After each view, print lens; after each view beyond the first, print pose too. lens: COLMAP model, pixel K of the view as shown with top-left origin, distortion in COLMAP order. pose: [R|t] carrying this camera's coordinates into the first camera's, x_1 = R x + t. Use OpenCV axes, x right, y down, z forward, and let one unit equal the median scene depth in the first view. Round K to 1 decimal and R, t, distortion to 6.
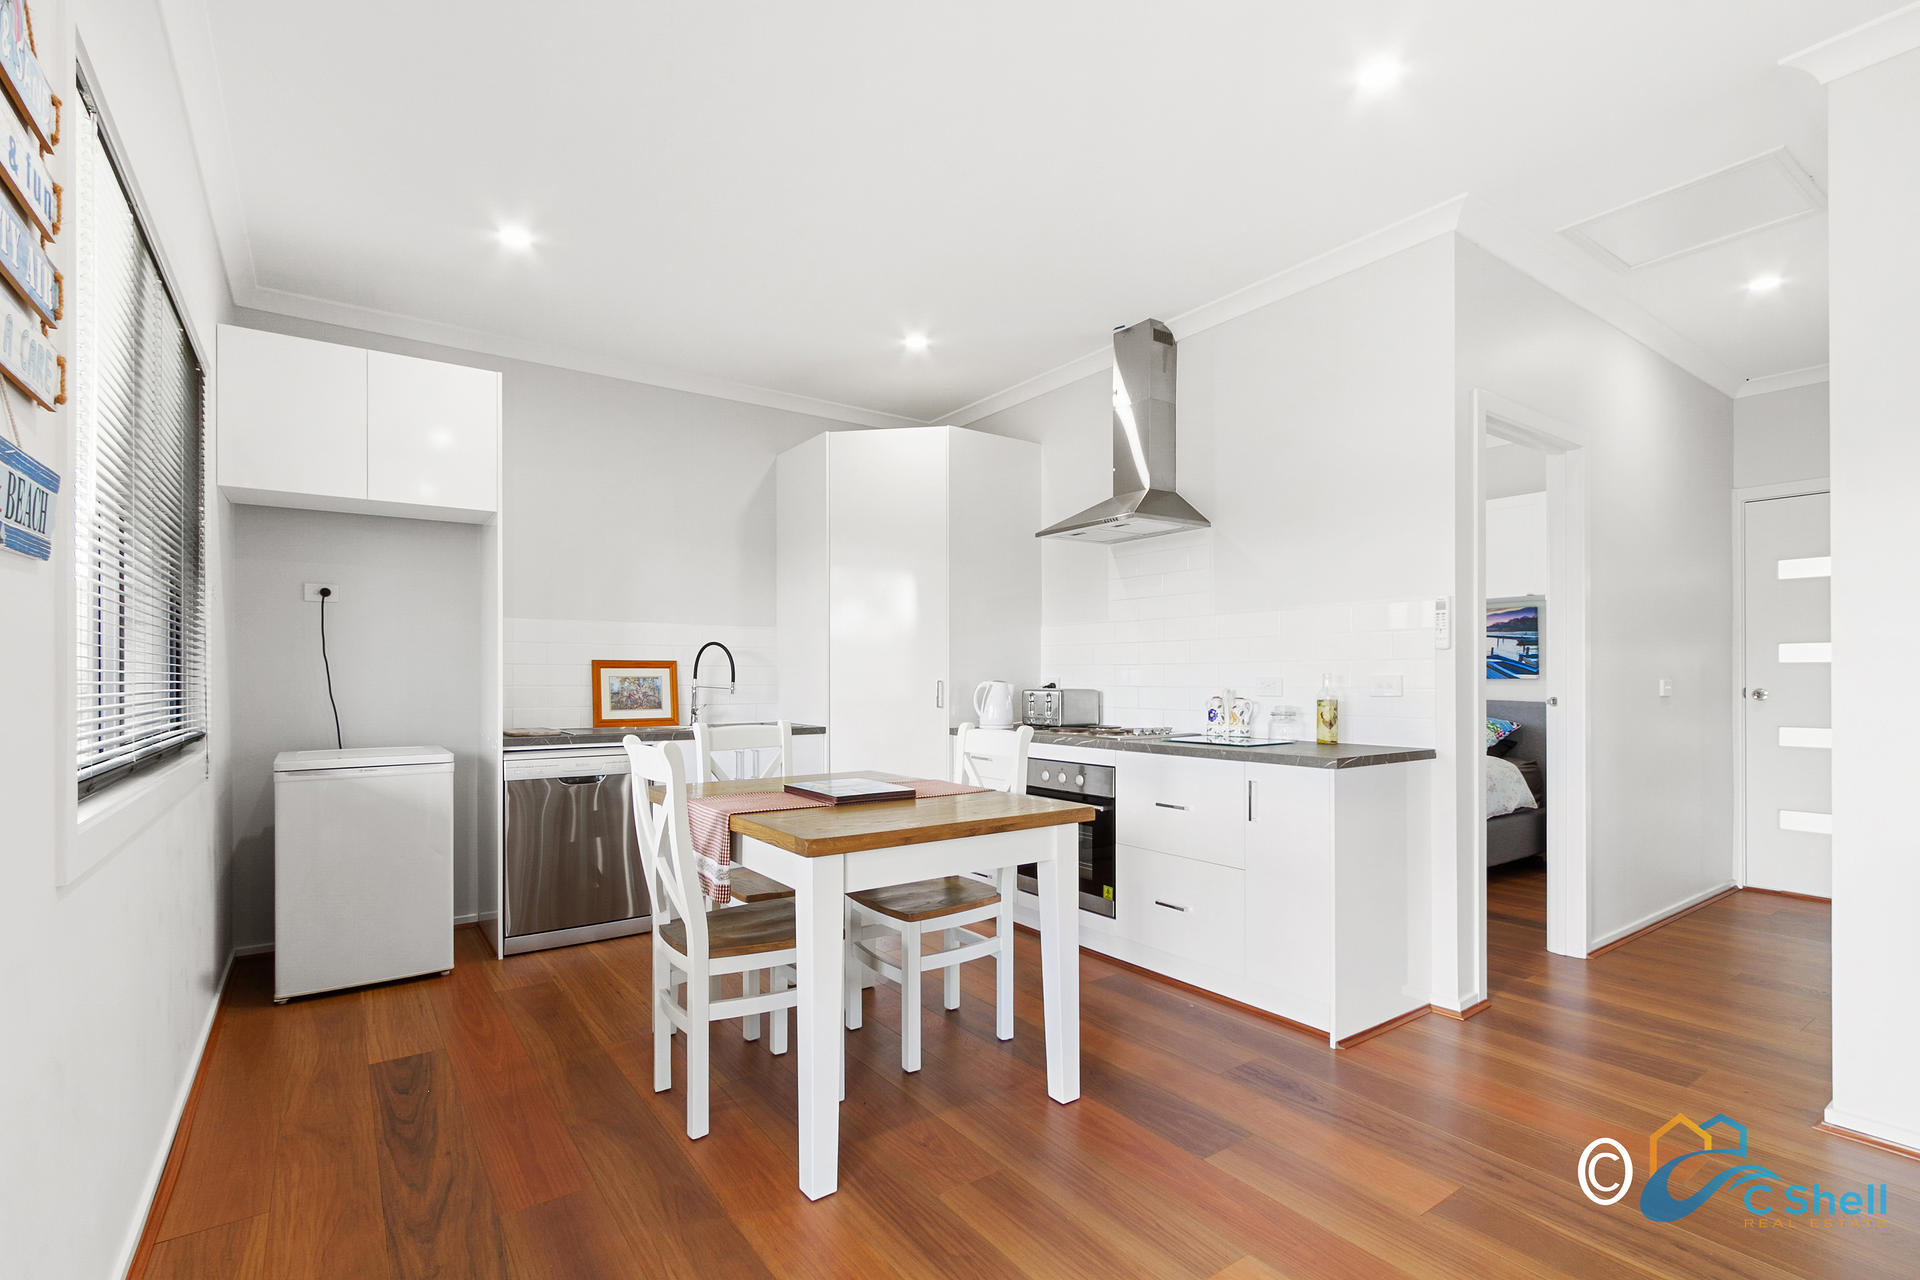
lens RADIAL K [[885.4, 0, 964.4], [0, 885.4, 677.4], [0, 0, 1]] dist [0.004312, -0.000250]
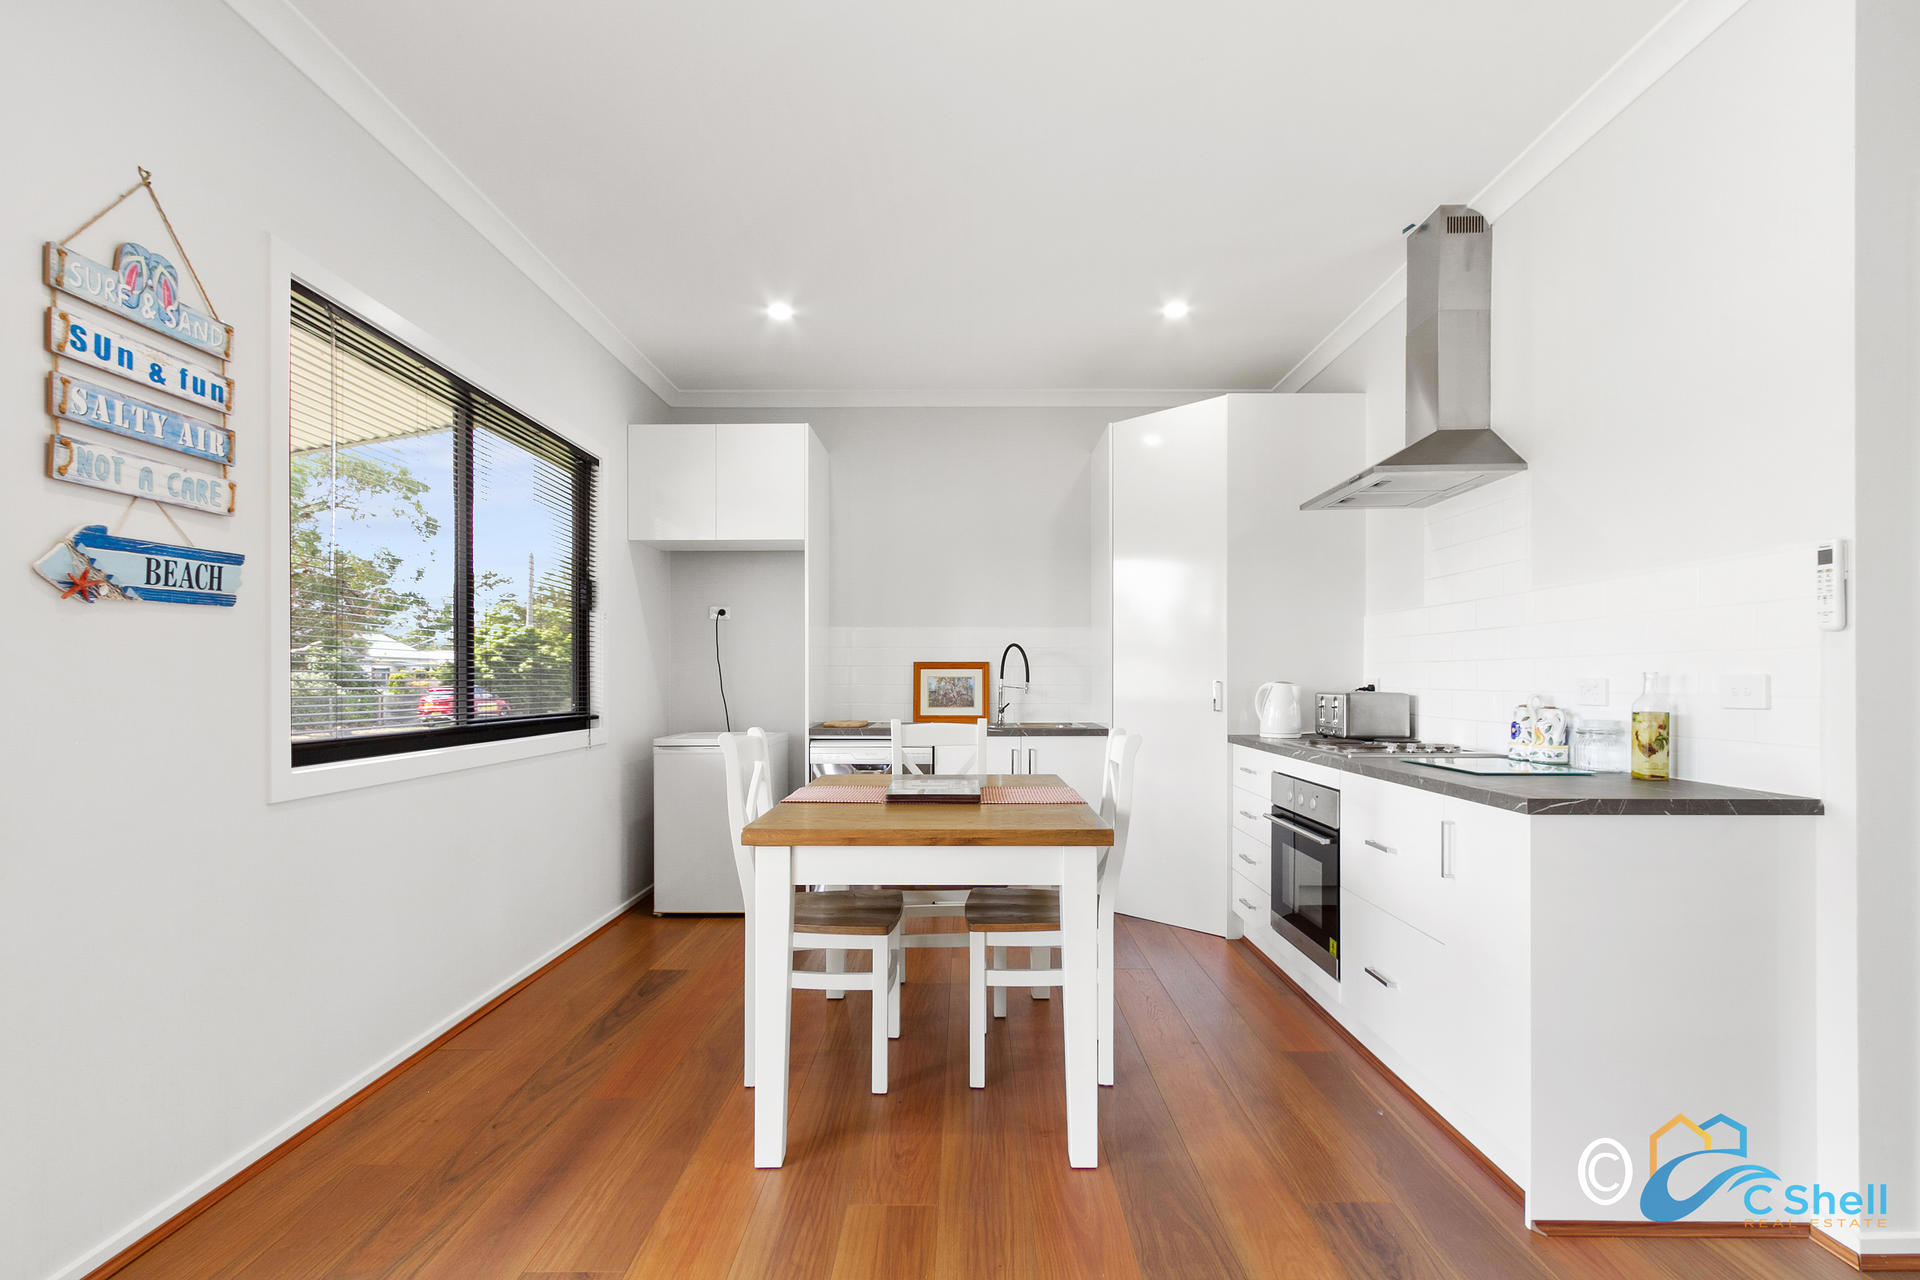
lens RADIAL K [[882.8, 0, 960.9], [0, 882.8, 682.0], [0, 0, 1]] dist [0.004937, 0.000255]
pose [[0.808788, 0.003647, -0.588089, 0.341718], [-0.000841, 0.999987, 0.005044, 0.000079], [0.588099, -0.003585, 0.808781, 0.149880]]
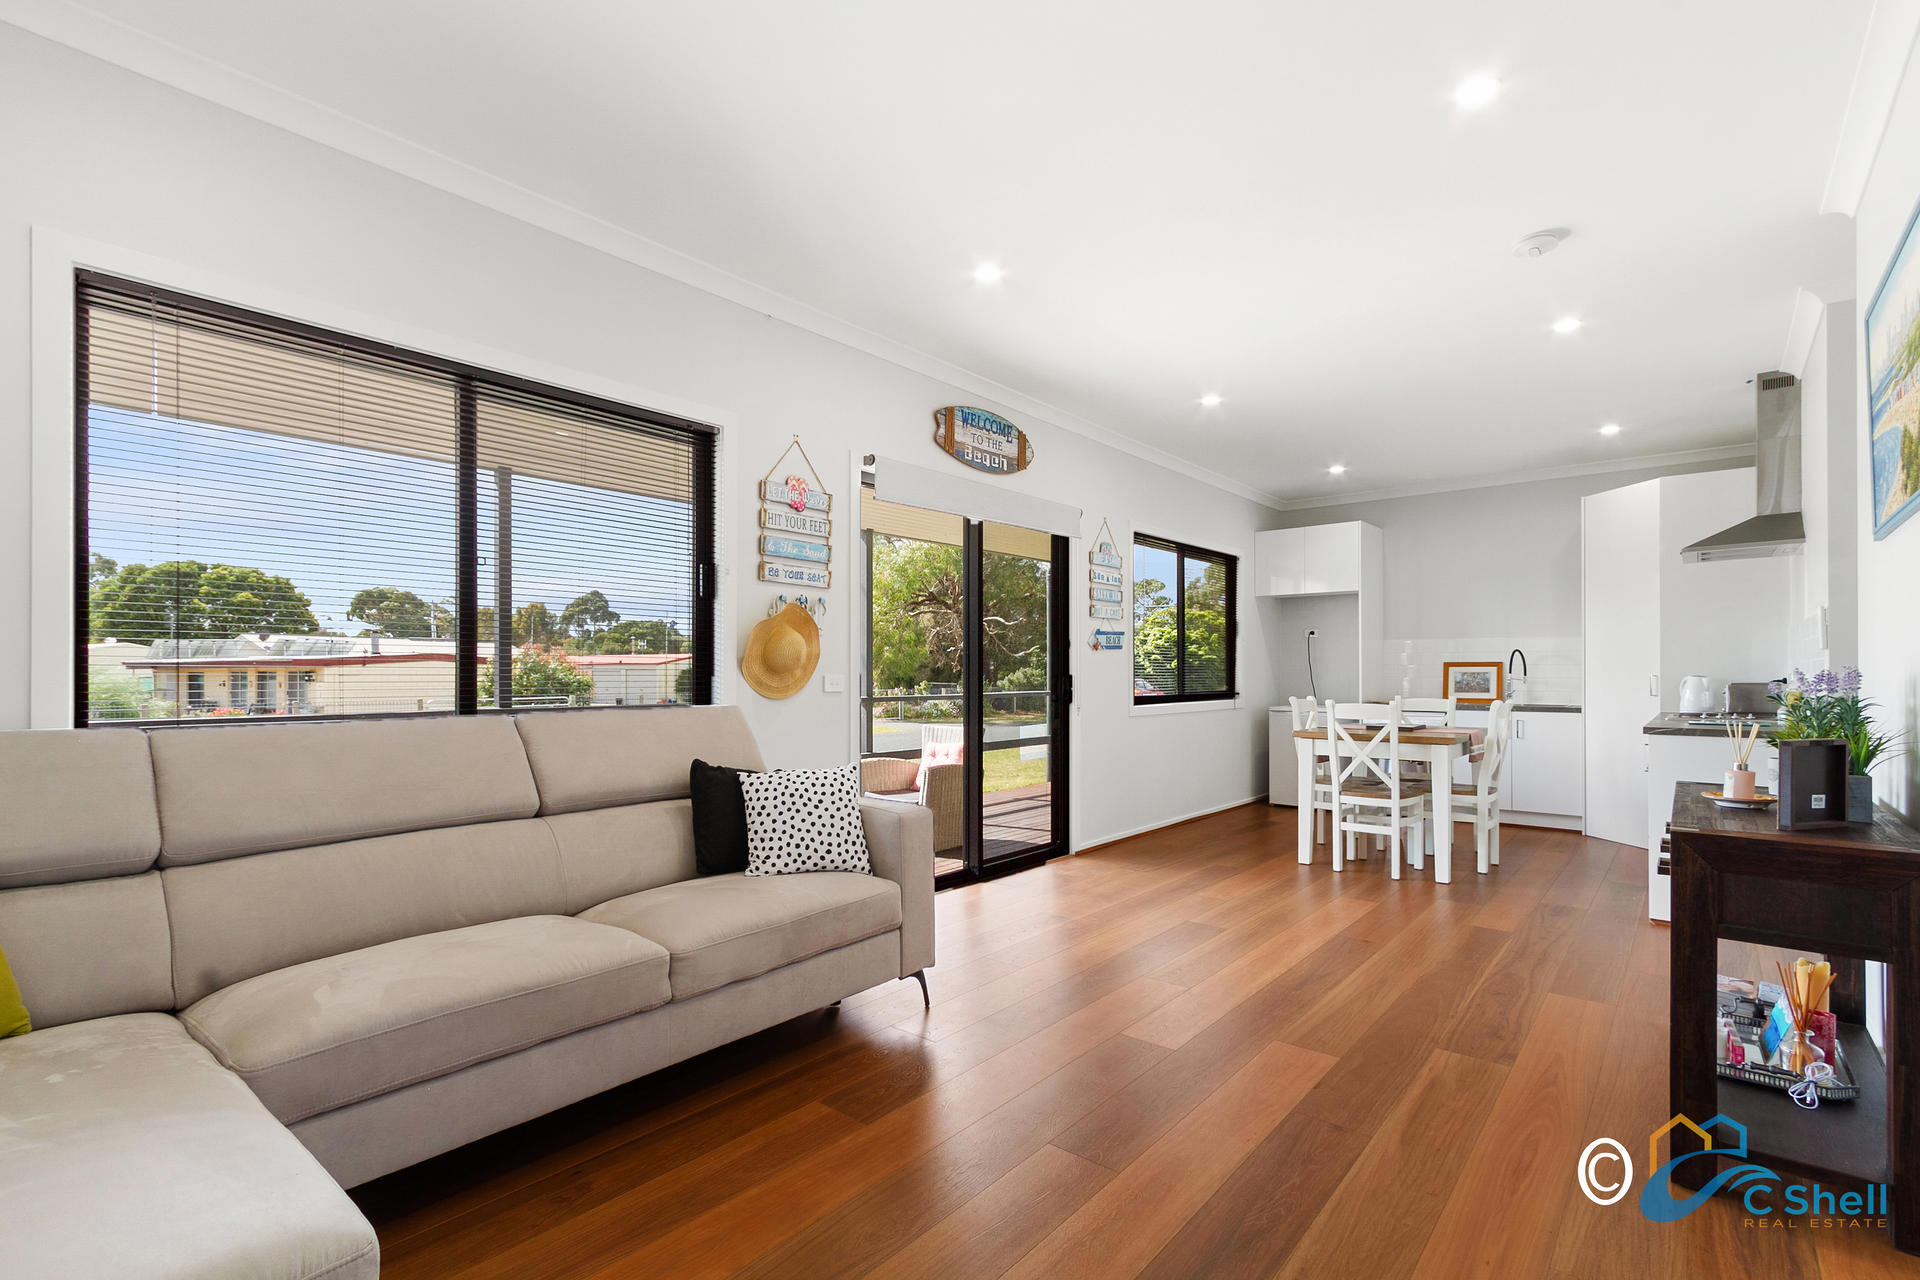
lens RADIAL K [[877.1, 0, 957.2], [0, 877.1, 668.5], [0, 0, 1]] dist [0.001755, -0.000193]
pose [[0.239944, -0.004455, -0.970776, 1.160173], [-0.000222, 0.999989, -0.004644, 0.000437], [0.970787, 0.001329, 0.239940, -0.356351]]
